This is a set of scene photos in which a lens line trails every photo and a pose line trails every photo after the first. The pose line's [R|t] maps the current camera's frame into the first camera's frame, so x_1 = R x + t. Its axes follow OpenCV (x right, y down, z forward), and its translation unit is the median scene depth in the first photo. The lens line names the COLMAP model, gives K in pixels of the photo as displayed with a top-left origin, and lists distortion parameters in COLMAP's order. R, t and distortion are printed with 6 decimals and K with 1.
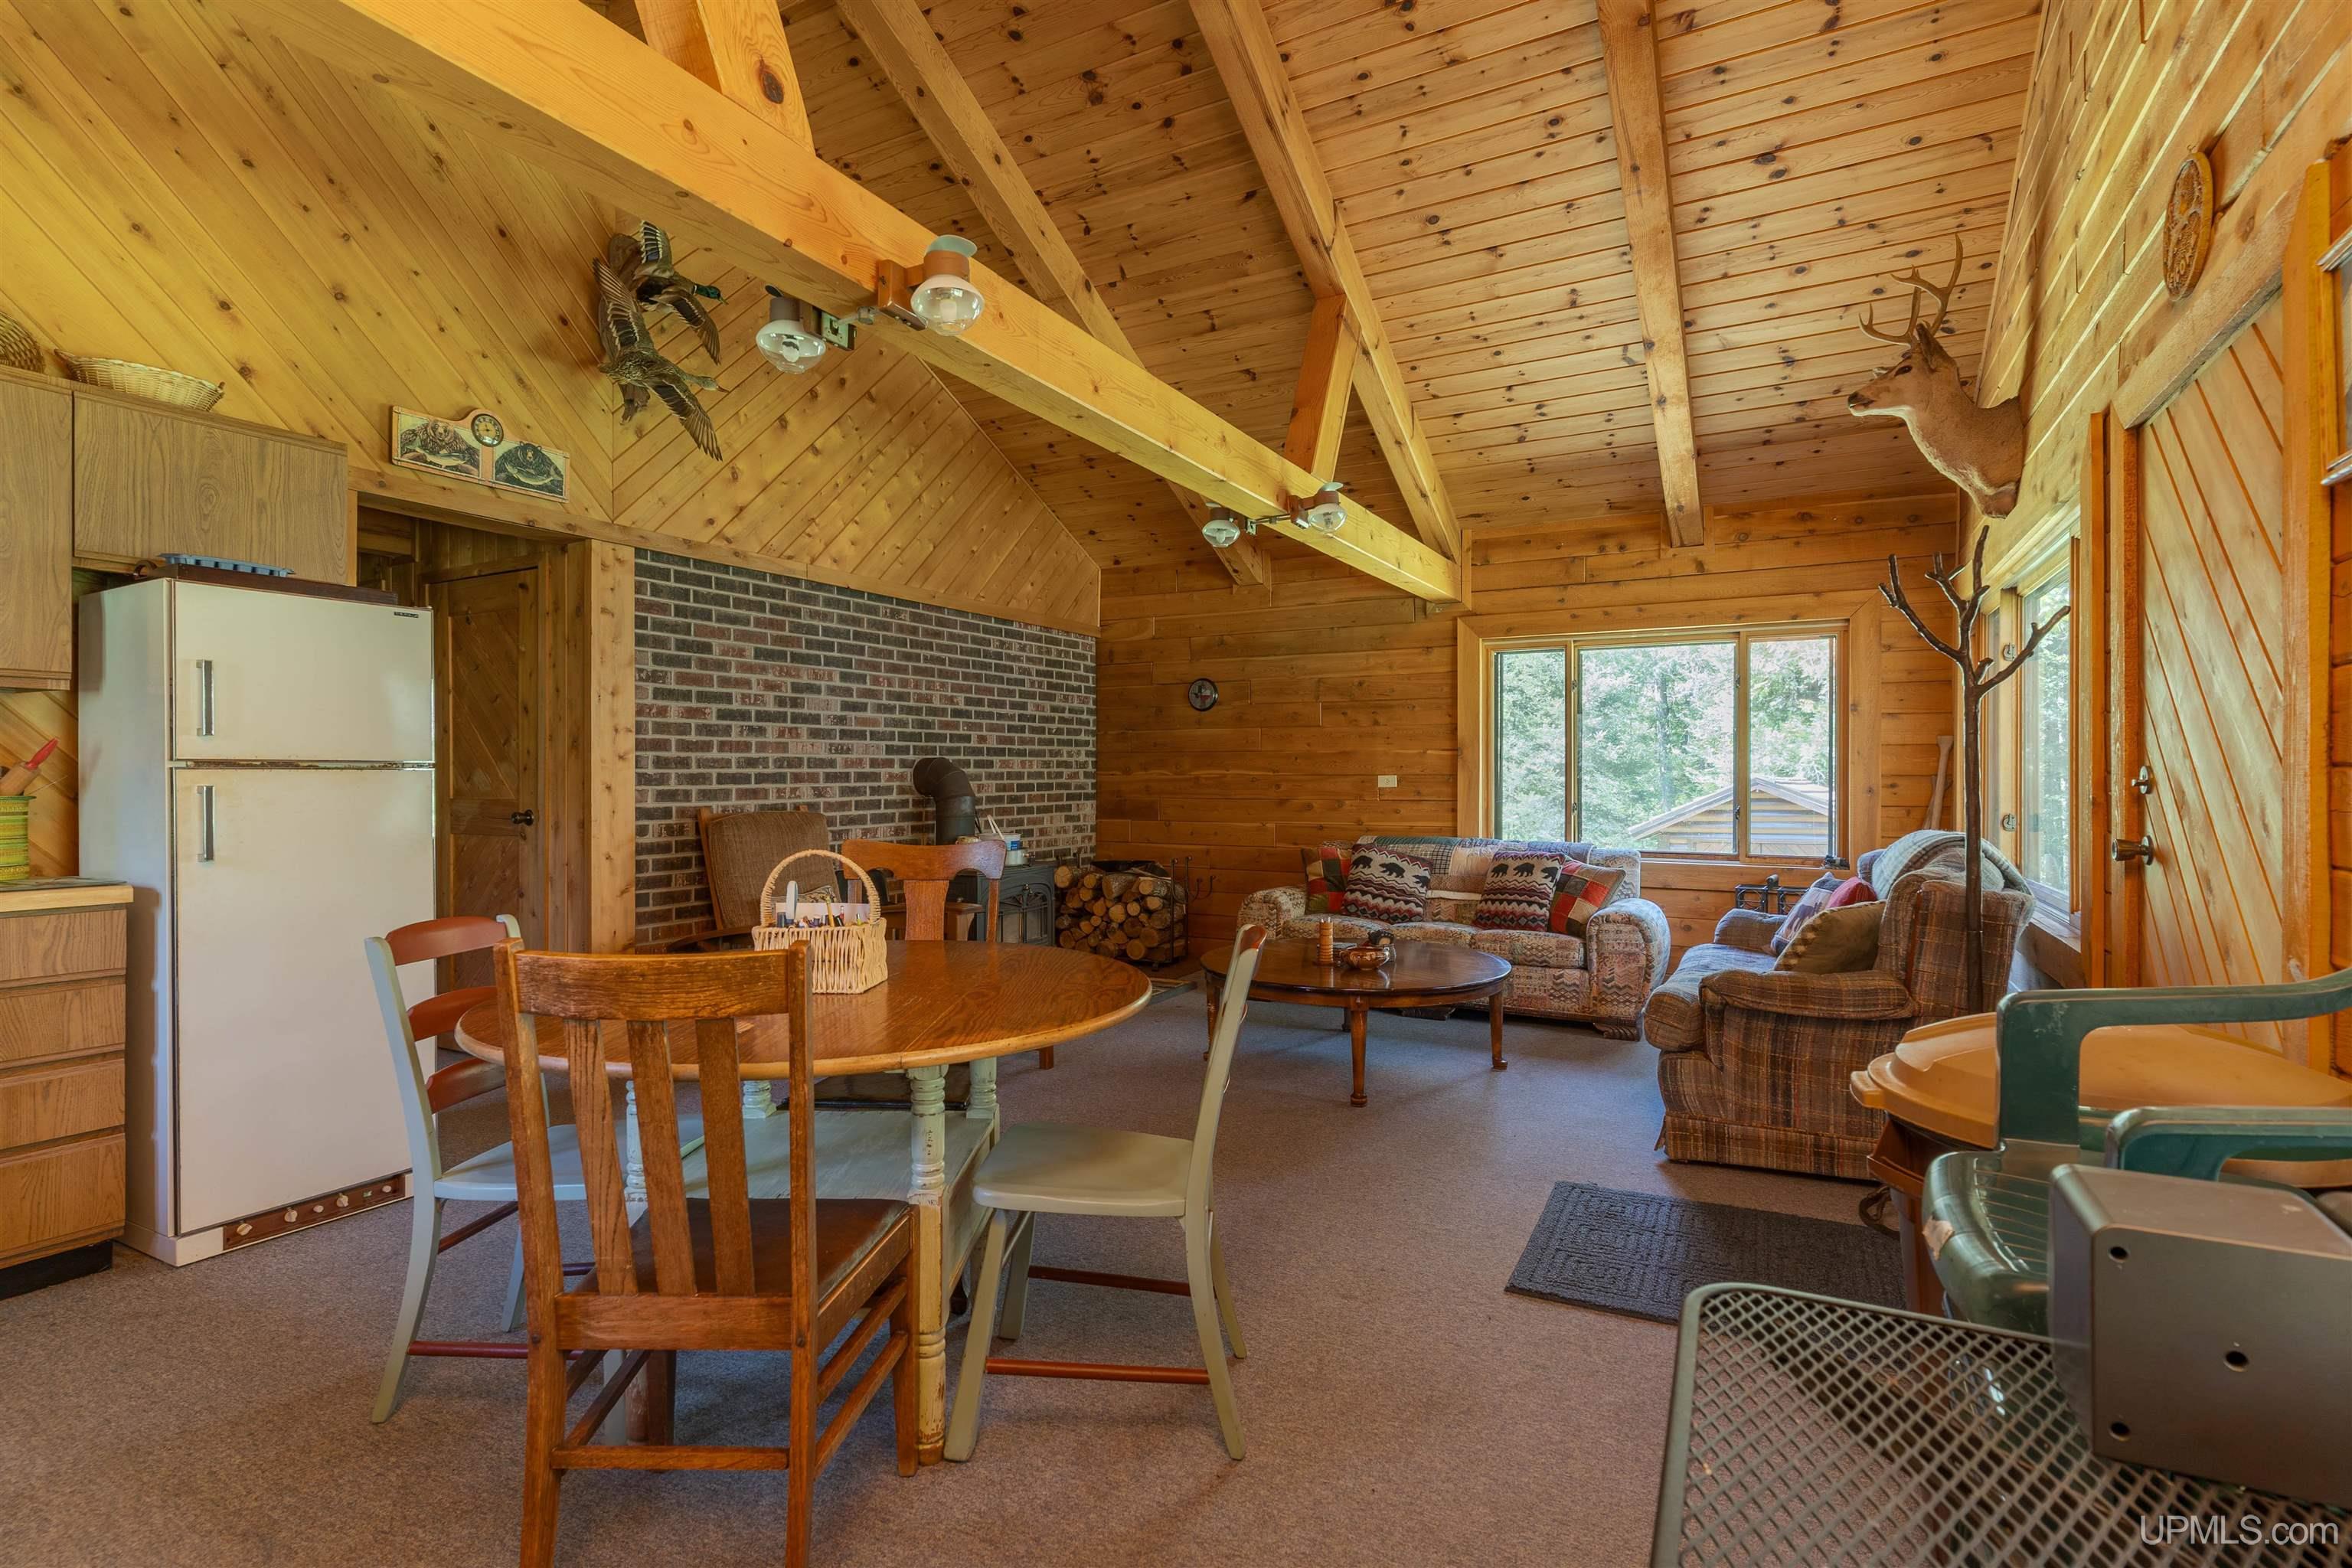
lens RADIAL K [[1132.7, 0, 1172.0], [0, 1132.7, 776.7], [0, 0, 1]] dist [0.001305, 0.000139]
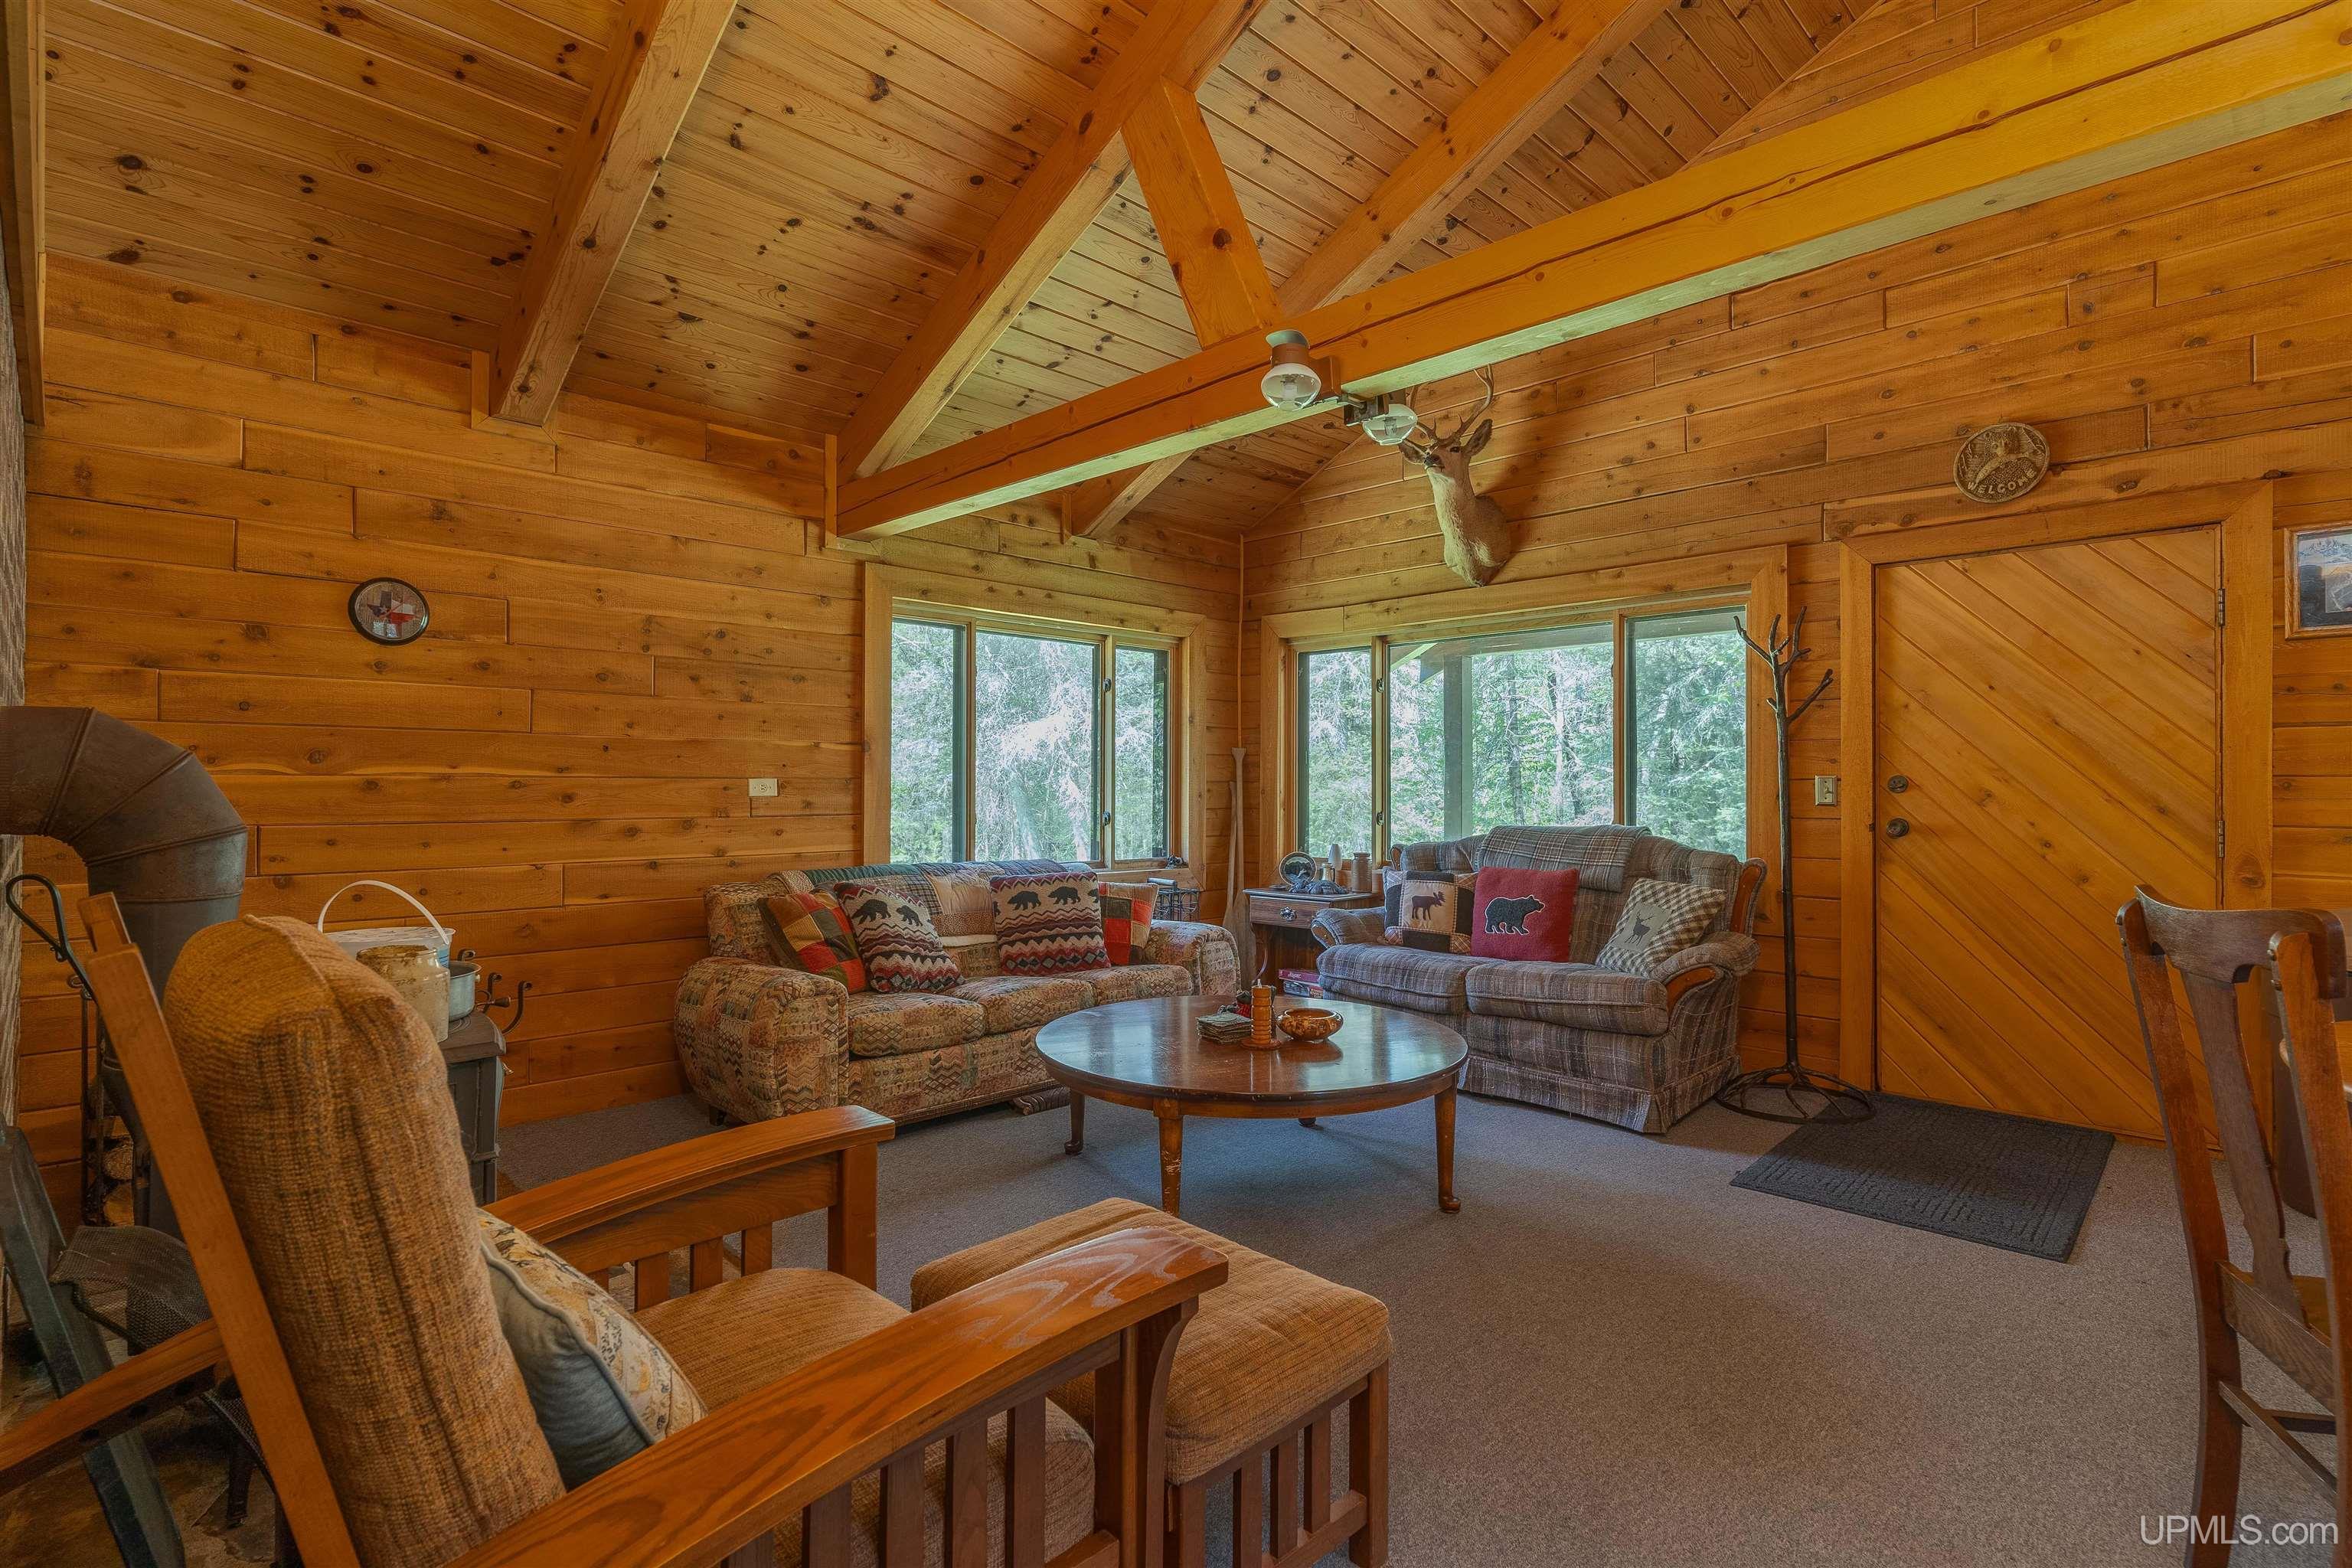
lens RADIAL K [[1132.7, 0, 1178.2], [0, 1132.7, 789.6], [0, 0, 1]] dist [0.001305, 0.000139]
pose [[0.279793, -0.005297, 0.960046, -0.493842], [-0.004847, 0.999964, 0.006929, -0.000545], [-0.960048, -0.006592, 0.279757, 0.758920]]
